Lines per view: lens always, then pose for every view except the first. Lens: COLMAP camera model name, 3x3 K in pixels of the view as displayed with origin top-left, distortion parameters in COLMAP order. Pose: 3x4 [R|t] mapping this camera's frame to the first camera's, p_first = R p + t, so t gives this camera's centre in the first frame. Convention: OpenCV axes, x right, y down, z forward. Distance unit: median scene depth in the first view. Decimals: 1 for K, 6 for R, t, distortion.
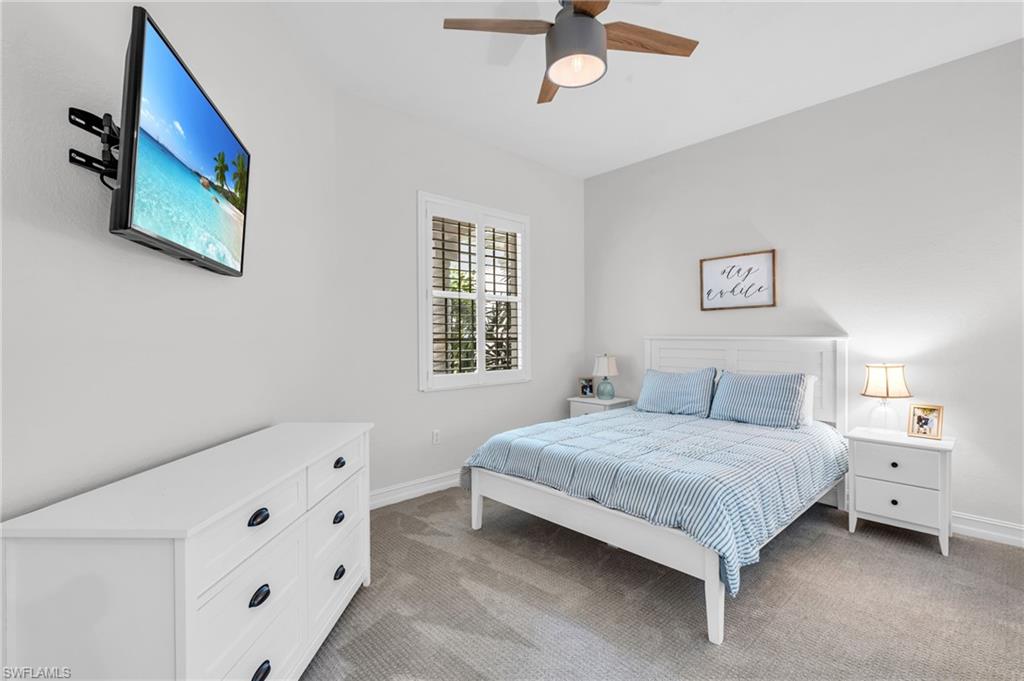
lens RADIAL K [[465.2, 0, 508.4], [0, 465.2, 339.8], [0, 0, 1]] dist [-0.004008, -0.000487]
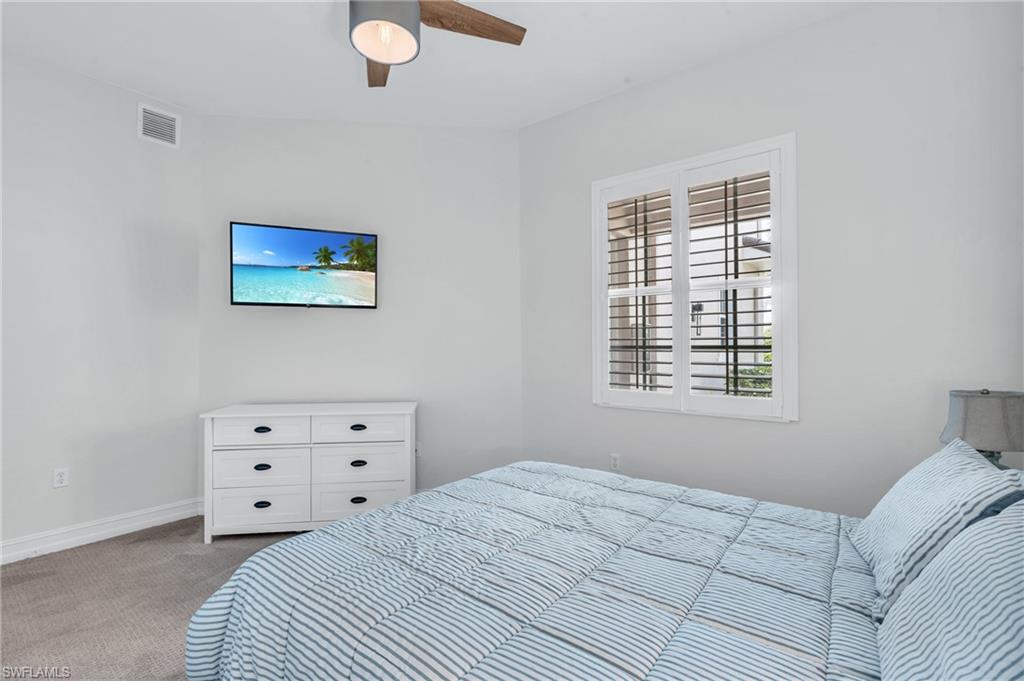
lens RADIAL K [[465.2, 0, 508.4], [0, 465.2, 339.8], [0, 0, 1]] dist [-0.004008, -0.000487]
pose [[0.161101, 0.001004, -0.986937, 0.648149], [-0.003800, 0.999993, 0.000397, -0.013030], [0.986931, 0.003687, 0.161104, 0.672199]]
